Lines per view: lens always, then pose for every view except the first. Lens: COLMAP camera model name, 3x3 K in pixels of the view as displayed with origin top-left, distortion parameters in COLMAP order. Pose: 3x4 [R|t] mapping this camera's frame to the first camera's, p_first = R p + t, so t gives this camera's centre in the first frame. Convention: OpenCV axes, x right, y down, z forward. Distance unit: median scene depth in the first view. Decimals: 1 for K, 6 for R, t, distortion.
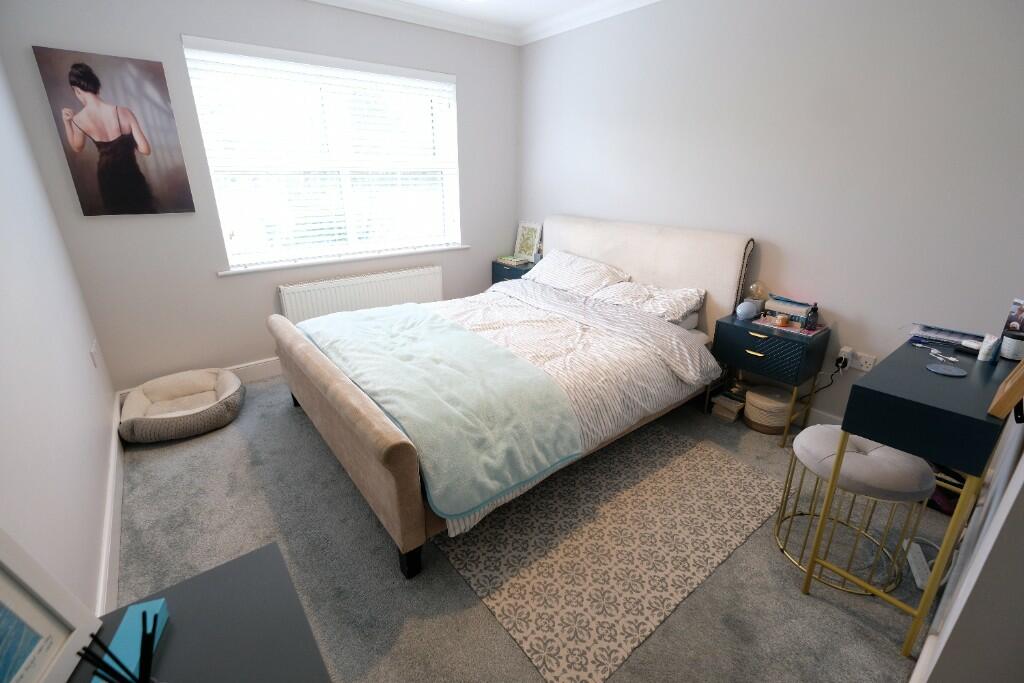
lens RADIAL K [[446.9, 0, 513.5], [0, 446.9, 337.7], [0, 0, 1]] dist [0.001060, -0.000003]
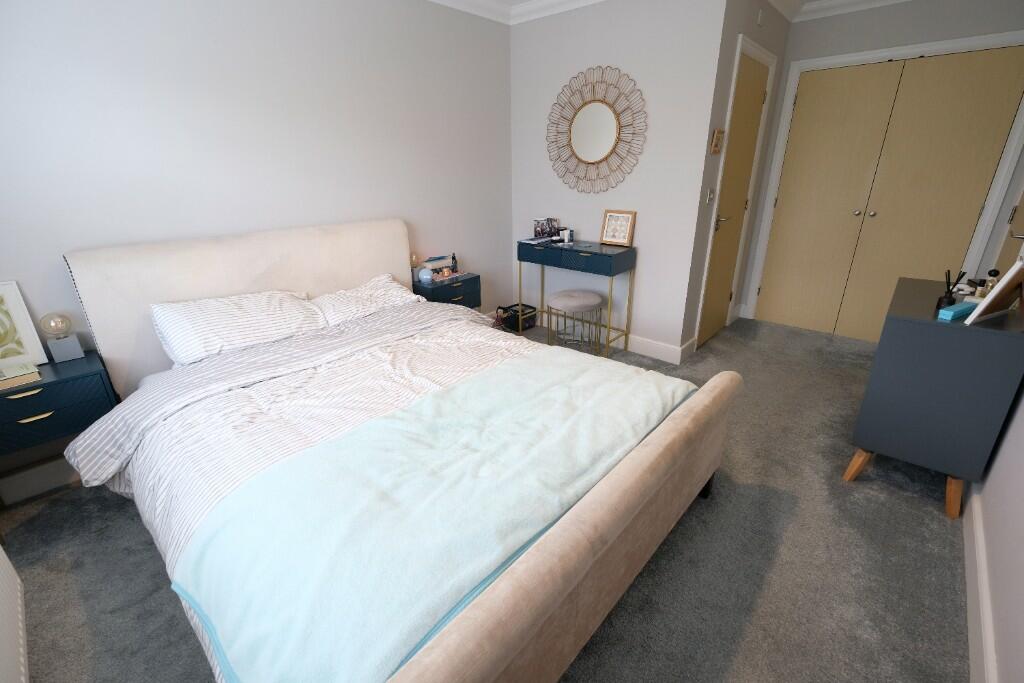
lens RADIAL K [[446.9, 0, 511.0], [0, 446.9, 337.2], [0, 0, 1]] dist [0.001060, -0.000003]
pose [[-0.161626, -0.359988, 0.918850, -0.755353], [0.351879, 0.848869, 0.394466, -0.336610], [-0.921986, 0.387080, -0.010527, 0.902741]]
